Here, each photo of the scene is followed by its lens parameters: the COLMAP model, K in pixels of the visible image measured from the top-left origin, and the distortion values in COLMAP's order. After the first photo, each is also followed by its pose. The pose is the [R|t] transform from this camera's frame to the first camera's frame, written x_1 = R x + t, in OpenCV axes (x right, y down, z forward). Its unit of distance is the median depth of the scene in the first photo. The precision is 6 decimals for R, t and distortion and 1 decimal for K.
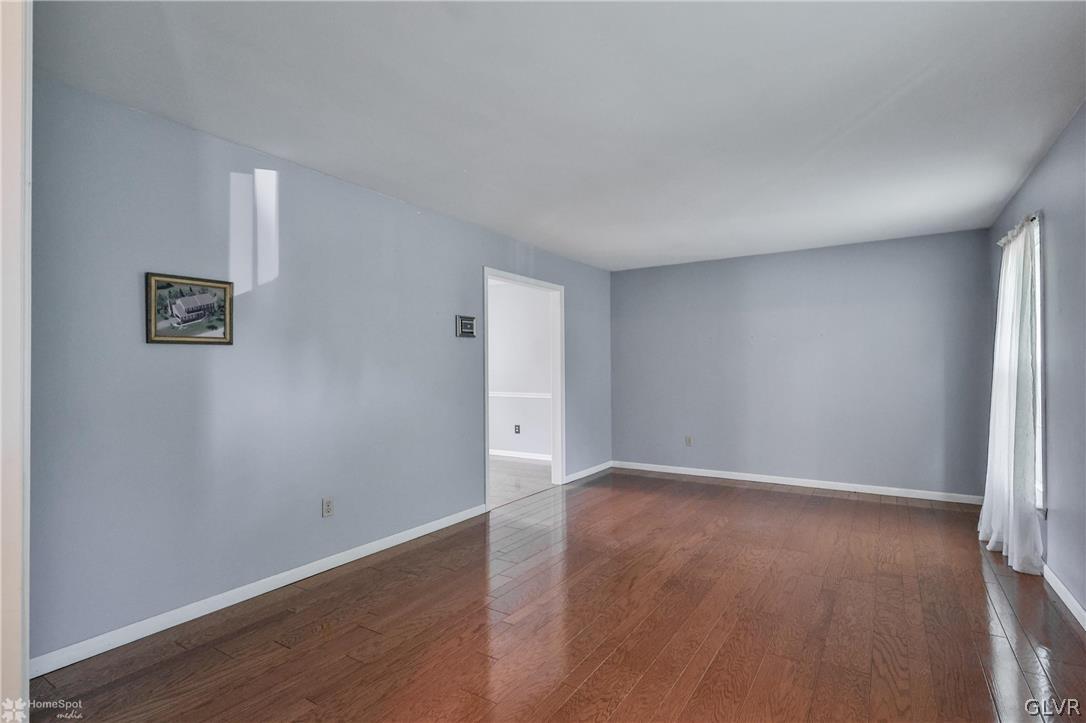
lens RADIAL K [[533.1, 0, 545.4], [0, 533.1, 362.9], [0, 0, 1]] dist [-0.000514, 0.001539]
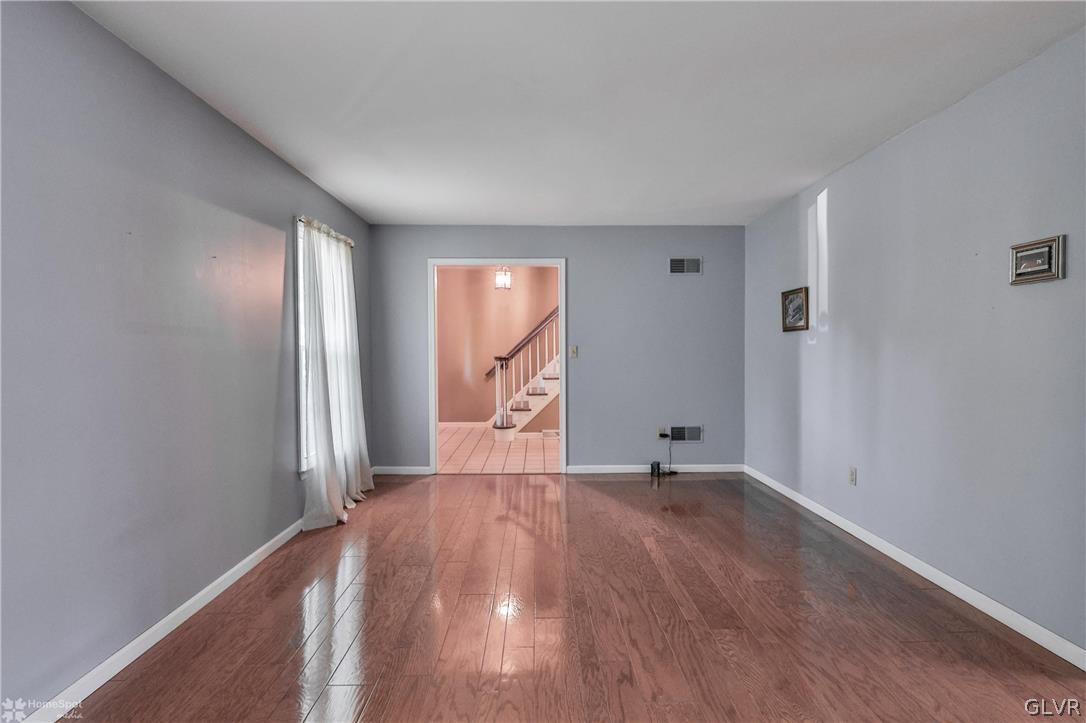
lens RADIAL K [[533.1, 0, 540.6], [0, 533.1, 361.8], [0, 0, 1]] dist [-0.000514, 0.001539]
pose [[-0.837549, 0.015833, -0.546133, 0.731263], [0.009675, 0.999853, 0.014148, 0.022869], [0.546277, 0.006566, -0.837579, 1.646011]]
